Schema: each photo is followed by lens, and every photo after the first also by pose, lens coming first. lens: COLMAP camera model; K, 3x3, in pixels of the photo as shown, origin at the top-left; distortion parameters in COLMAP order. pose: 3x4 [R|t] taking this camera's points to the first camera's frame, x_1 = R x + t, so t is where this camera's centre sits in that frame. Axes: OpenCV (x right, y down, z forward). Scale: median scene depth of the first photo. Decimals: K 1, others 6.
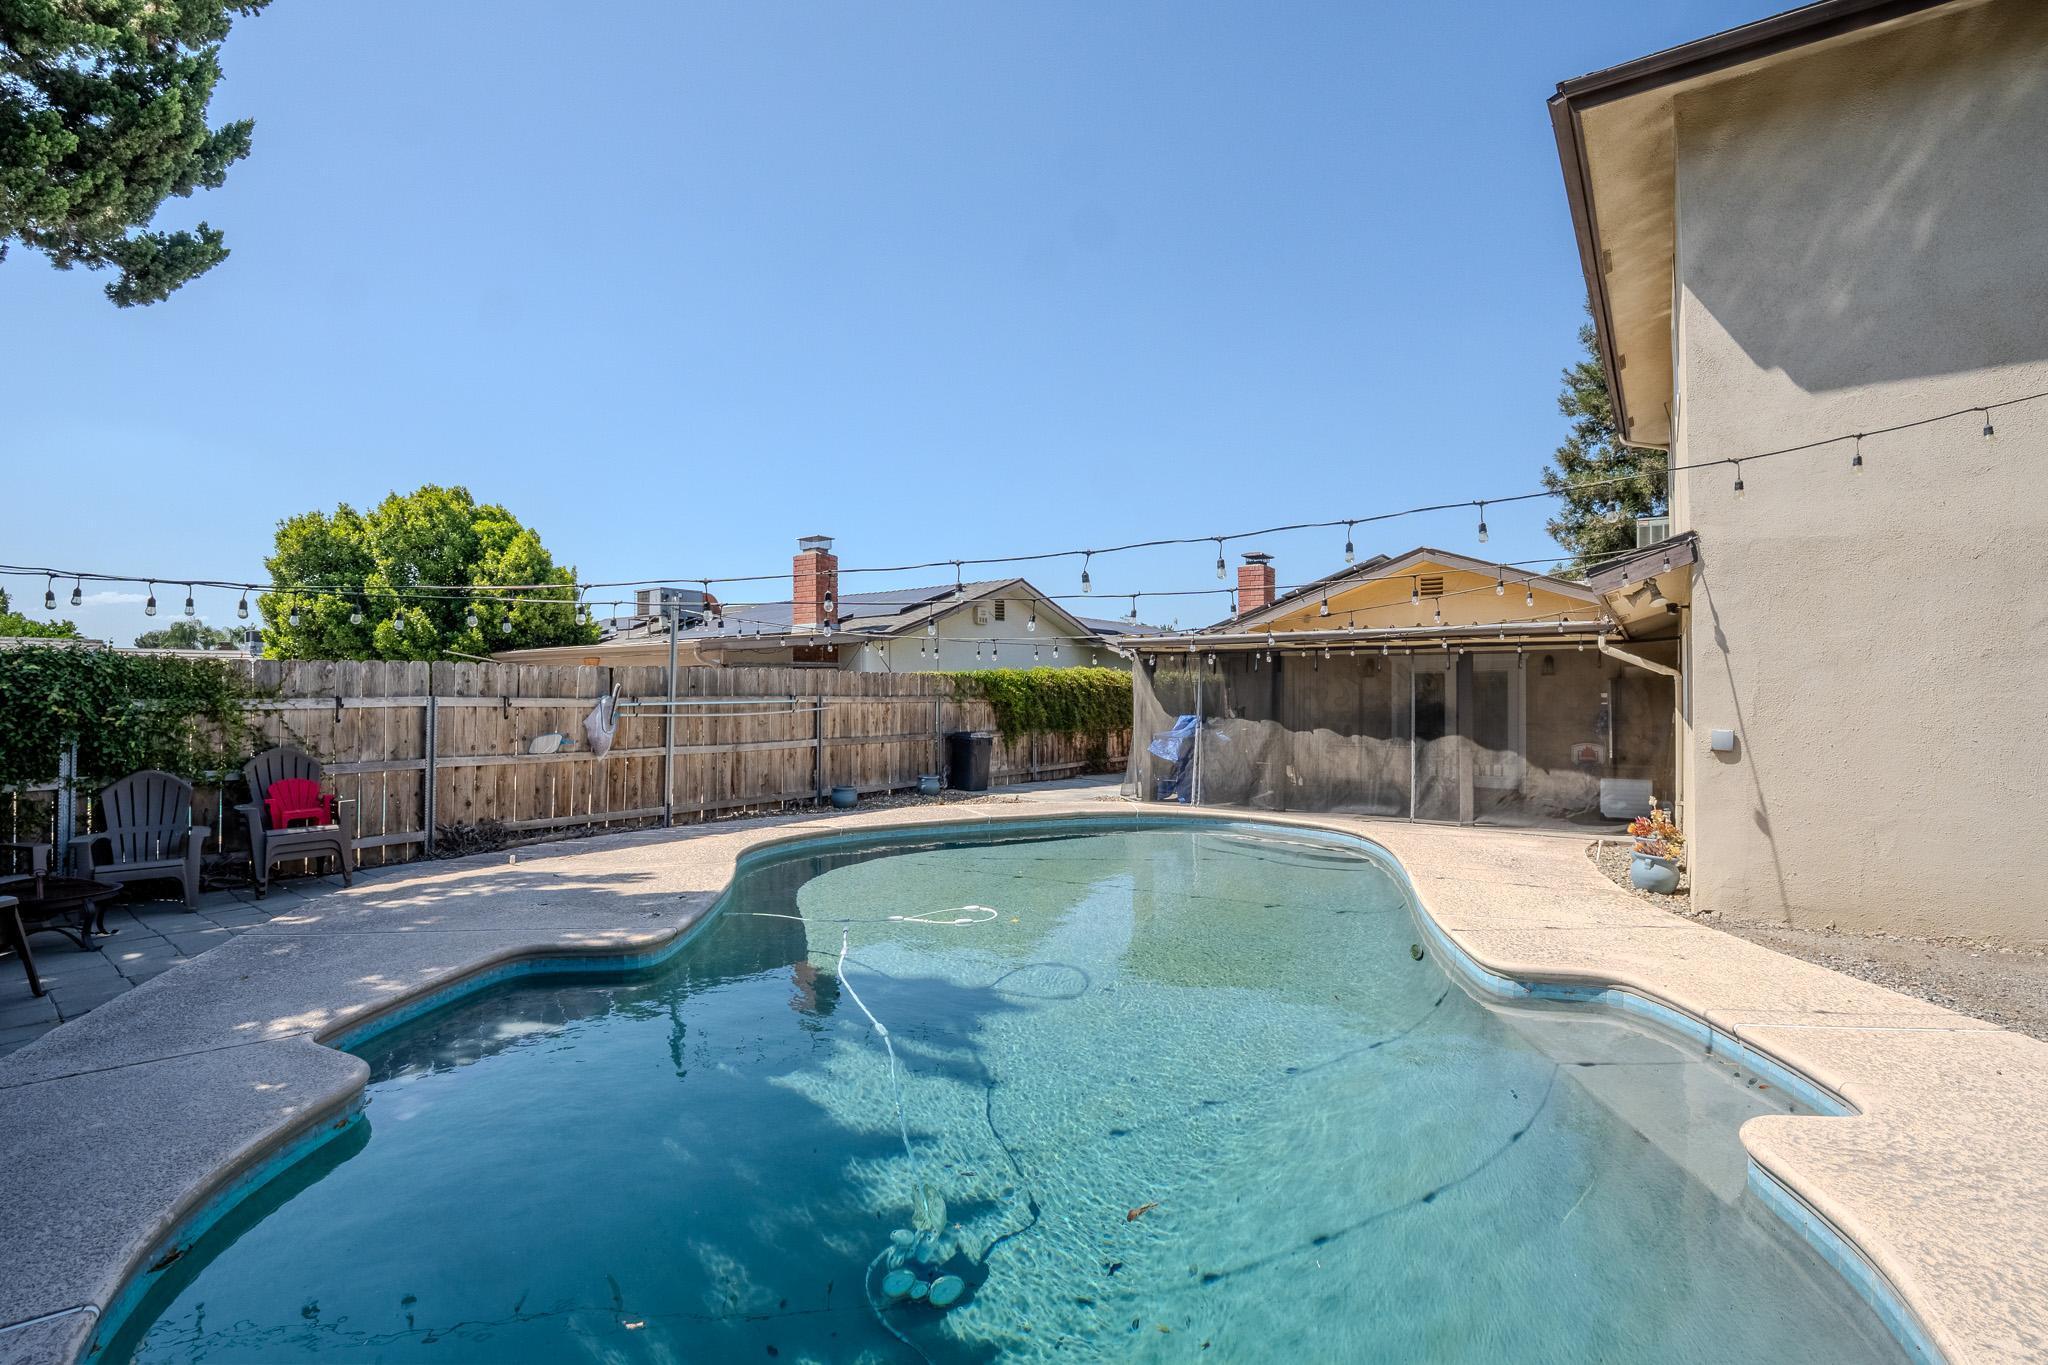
lens RADIAL K [[913.7, 0, 1024.0], [0, 913.7, 682.5], [0, 0, 1]] dist [-0.050624, 0.008469]
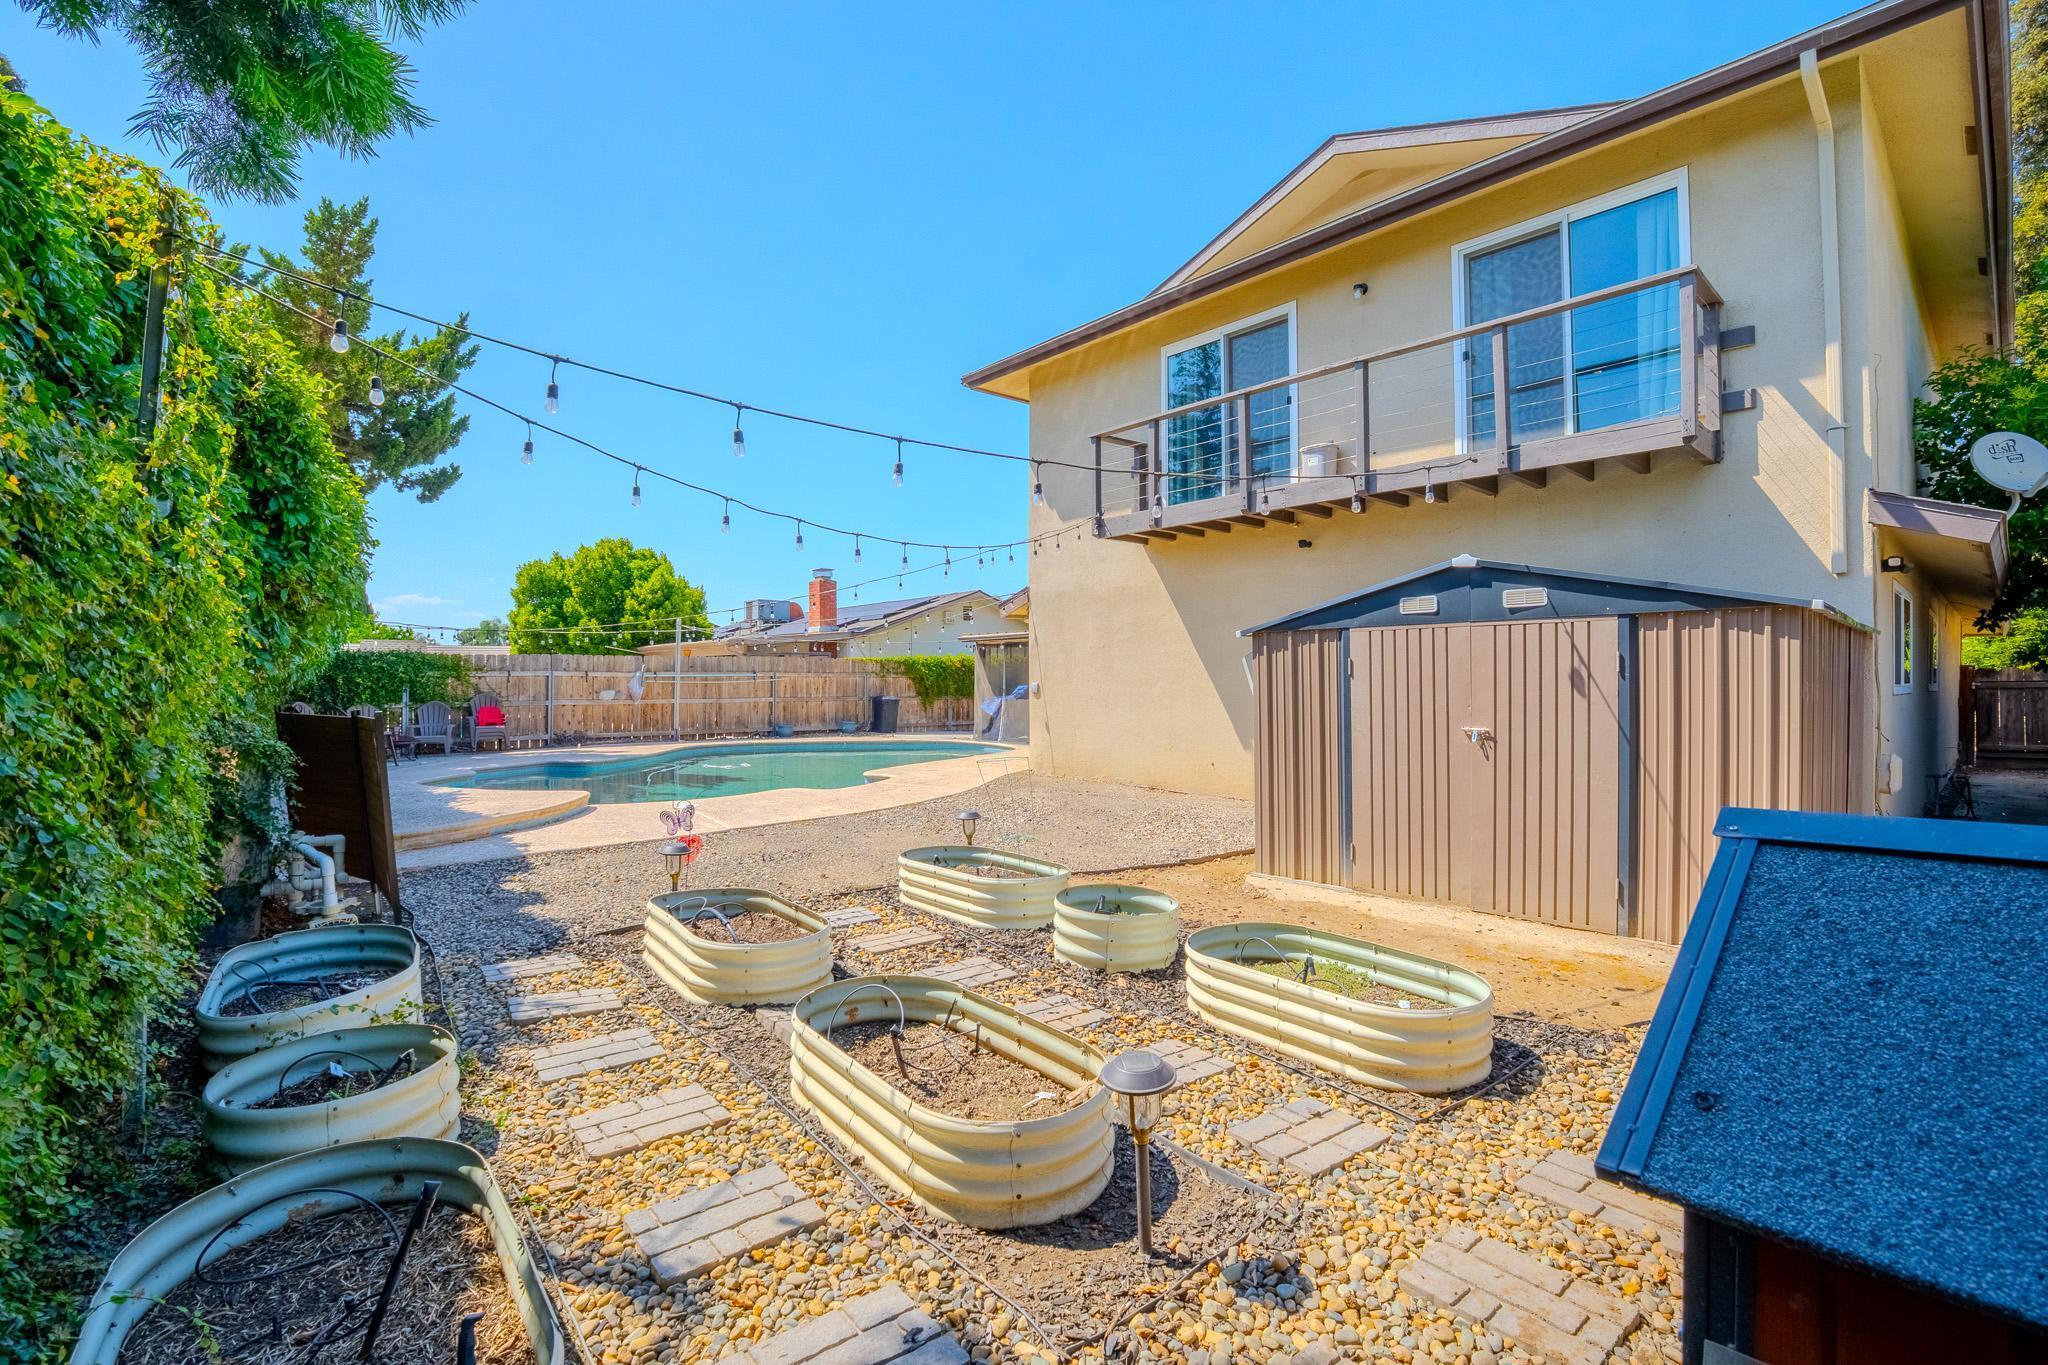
lens RADIAL K [[906.7, 0, 1026.7], [0, 906.7, 681.2], [0, 0, 1]] dist [-0.069505, 0.015453]
pose [[0.975616, -0.000086, -0.219485, 0.521706], [0.003108, 0.999905, 0.013424, 0.008941], [0.219463, -0.013778, 0.975523, -0.467644]]
